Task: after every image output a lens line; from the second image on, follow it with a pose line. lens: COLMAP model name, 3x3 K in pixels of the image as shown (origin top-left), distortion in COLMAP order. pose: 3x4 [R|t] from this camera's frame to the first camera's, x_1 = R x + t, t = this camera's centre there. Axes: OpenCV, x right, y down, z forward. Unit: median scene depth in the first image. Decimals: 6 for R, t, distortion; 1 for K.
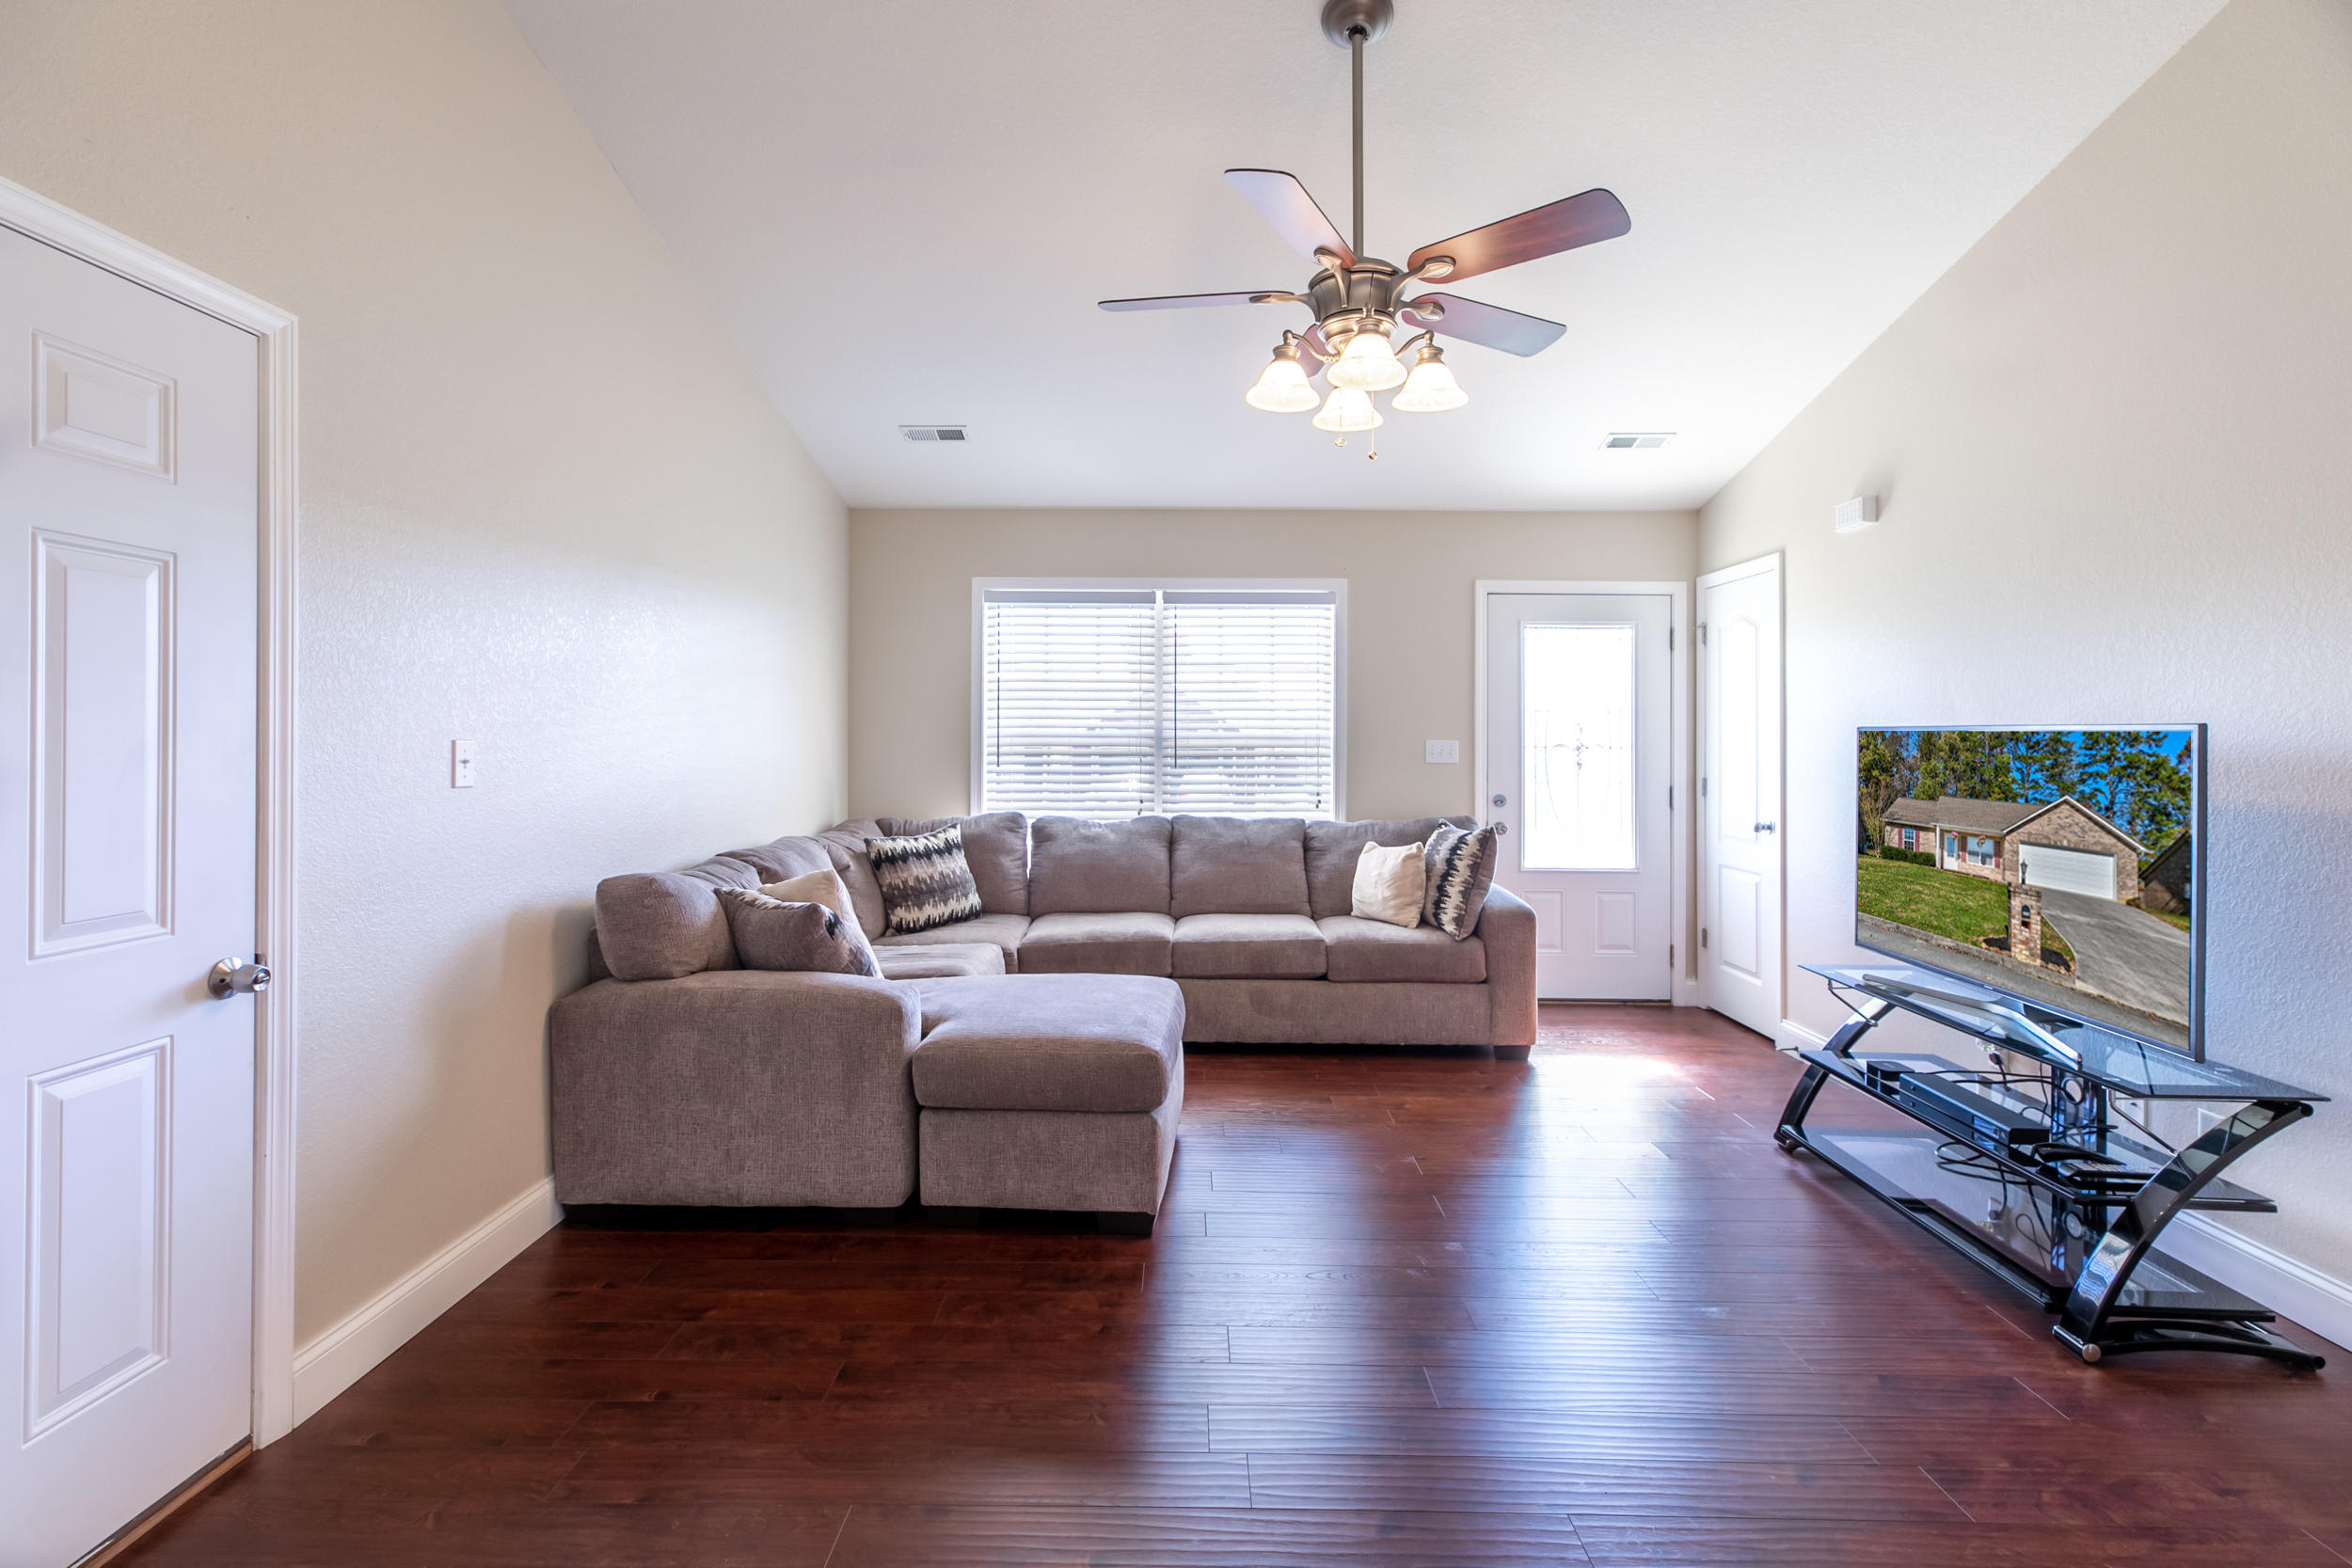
lens RADIAL K [[1082.2, 0, 1163.1], [0, 1082.2, 736.3], [0, 0, 1]] dist [0.004453, -0.000481]
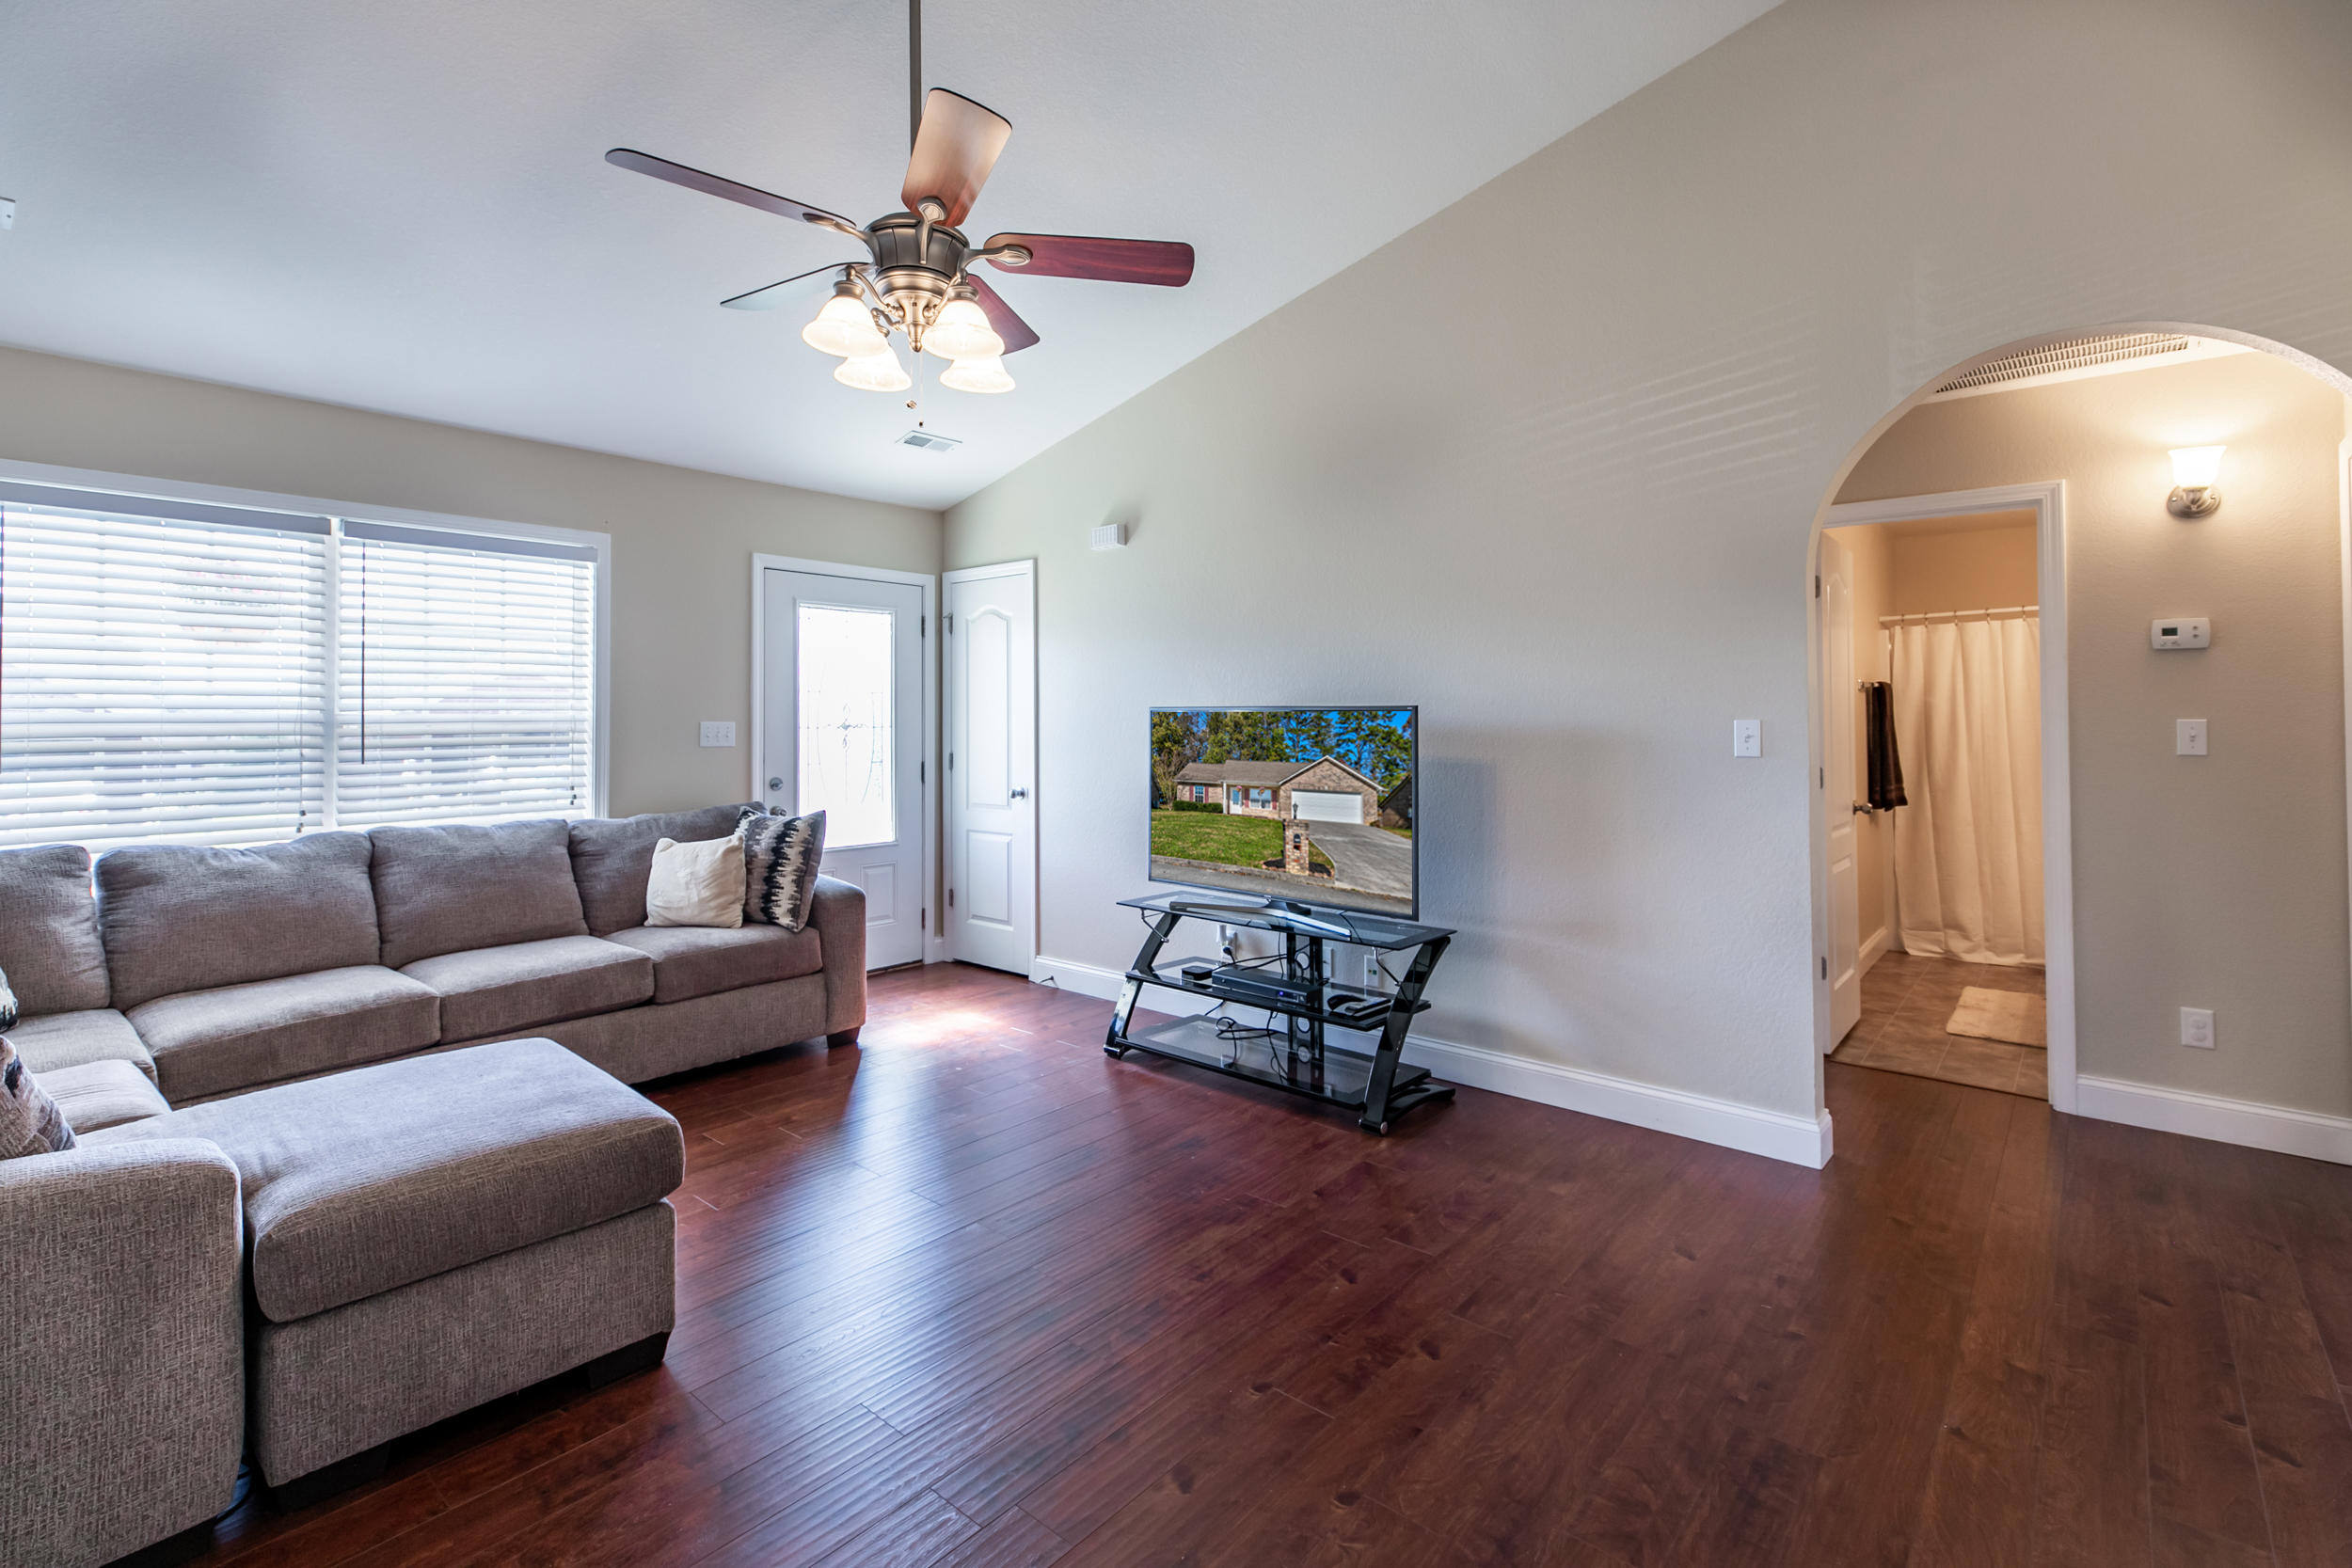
lens RADIAL K [[1082.2, 0, 1167.4], [0, 1082.2, 699.0], [0, 0, 1]] dist [0.004453, -0.000481]
pose [[0.638616, 0.006793, 0.769496, -0.347372], [0.005460, 0.999896, -0.013358, -0.002272], [-0.769506, 0.012732, 0.638512, 0.196138]]
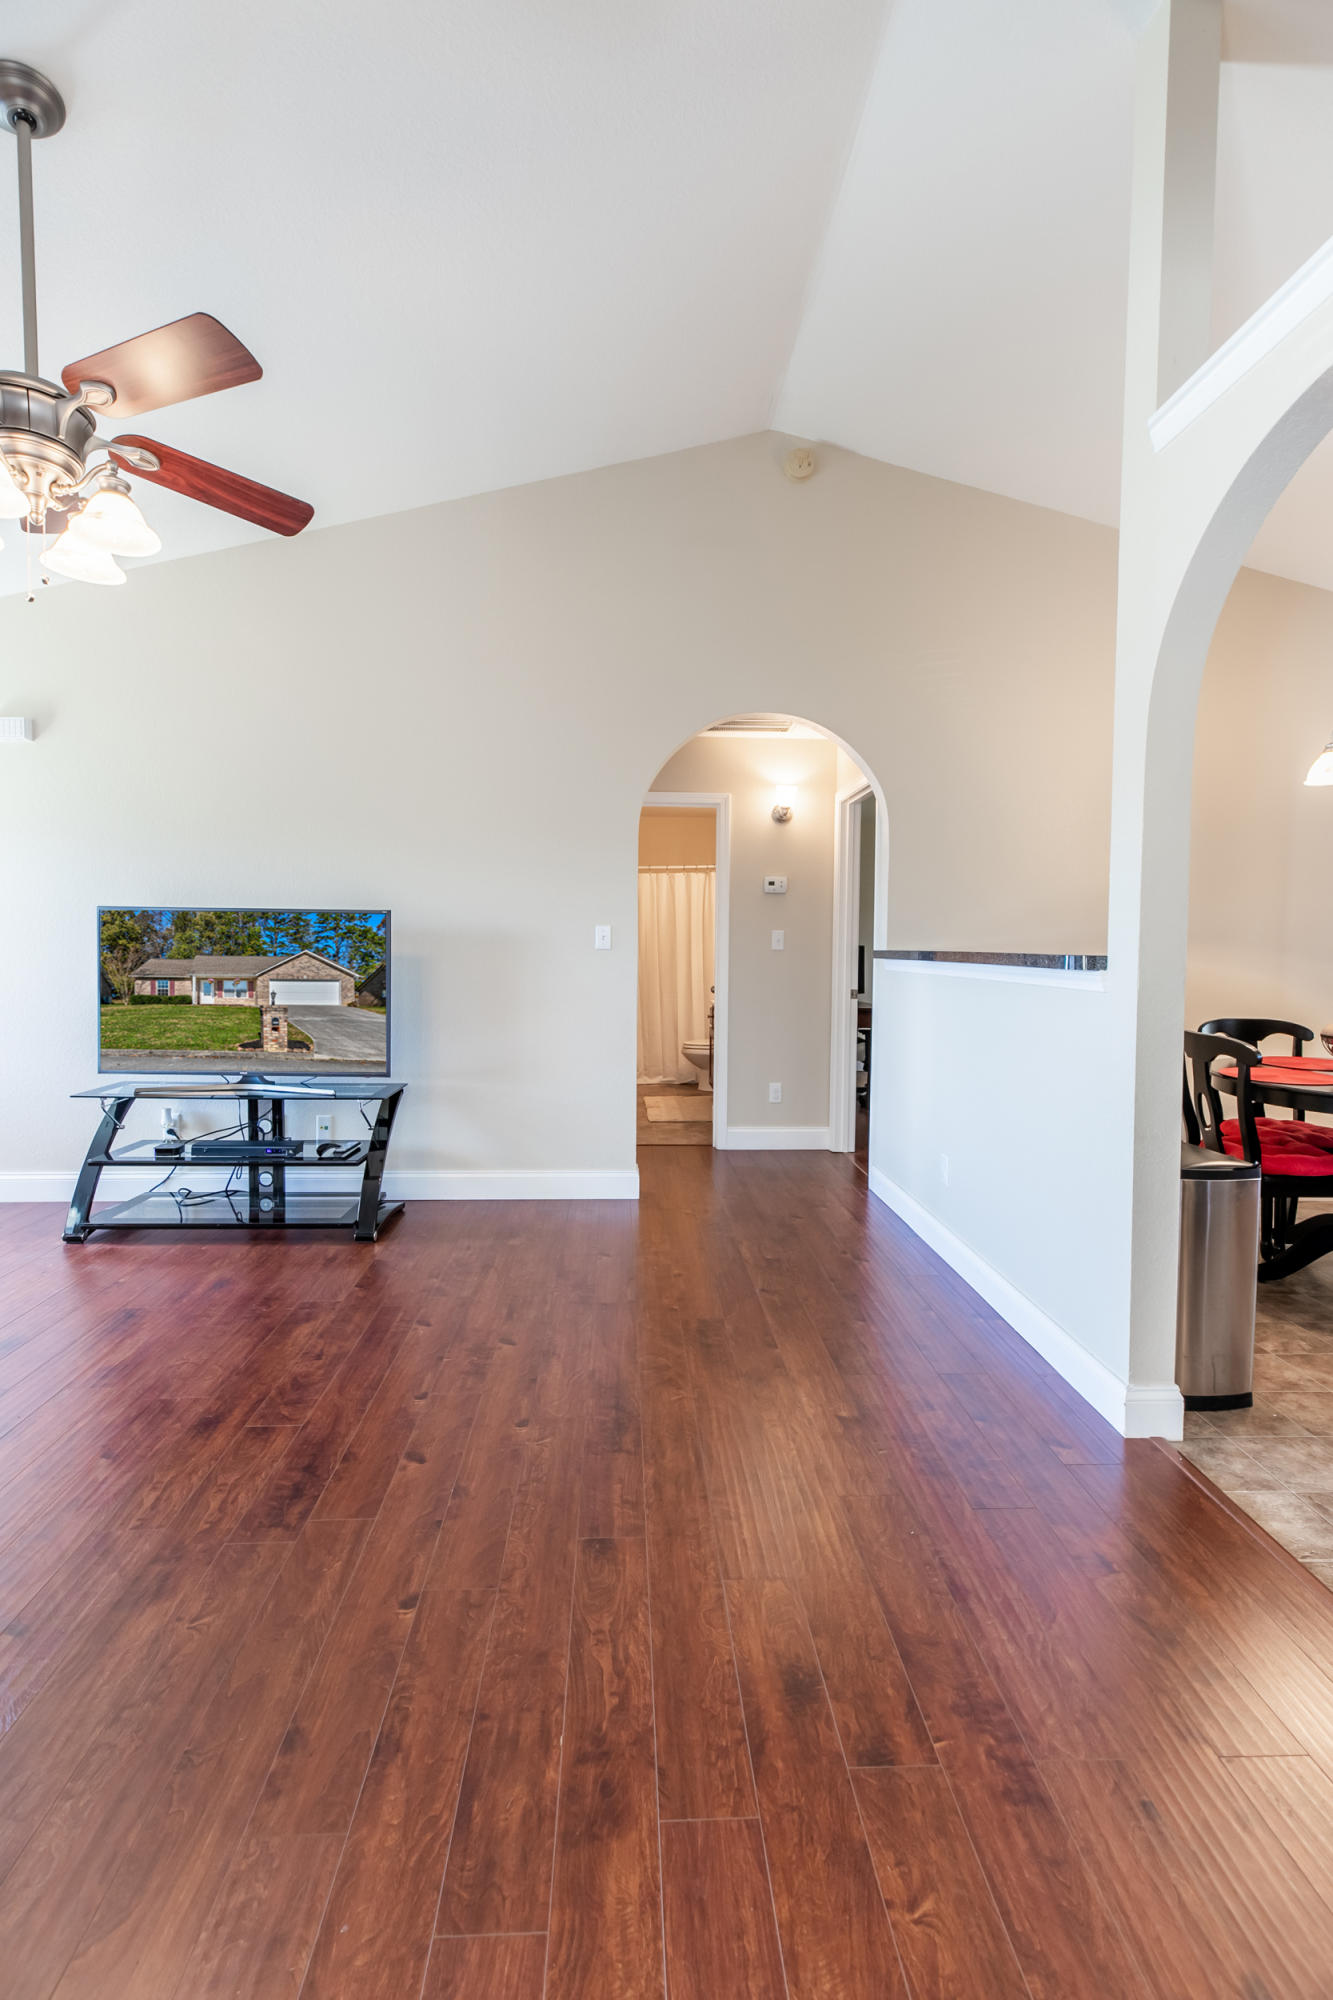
lens RADIAL K [[920.3, 0, 667.9], [0, 920.3, 983.2], [0, 0, 1]] dist [0.004453, -0.000481]
pose [[-0.077094, -0.047940, 0.995871, -0.569403], [-0.008974, 0.998836, 0.047388, 0.026729], [-0.996983, -0.005283, -0.077435, 0.440978]]
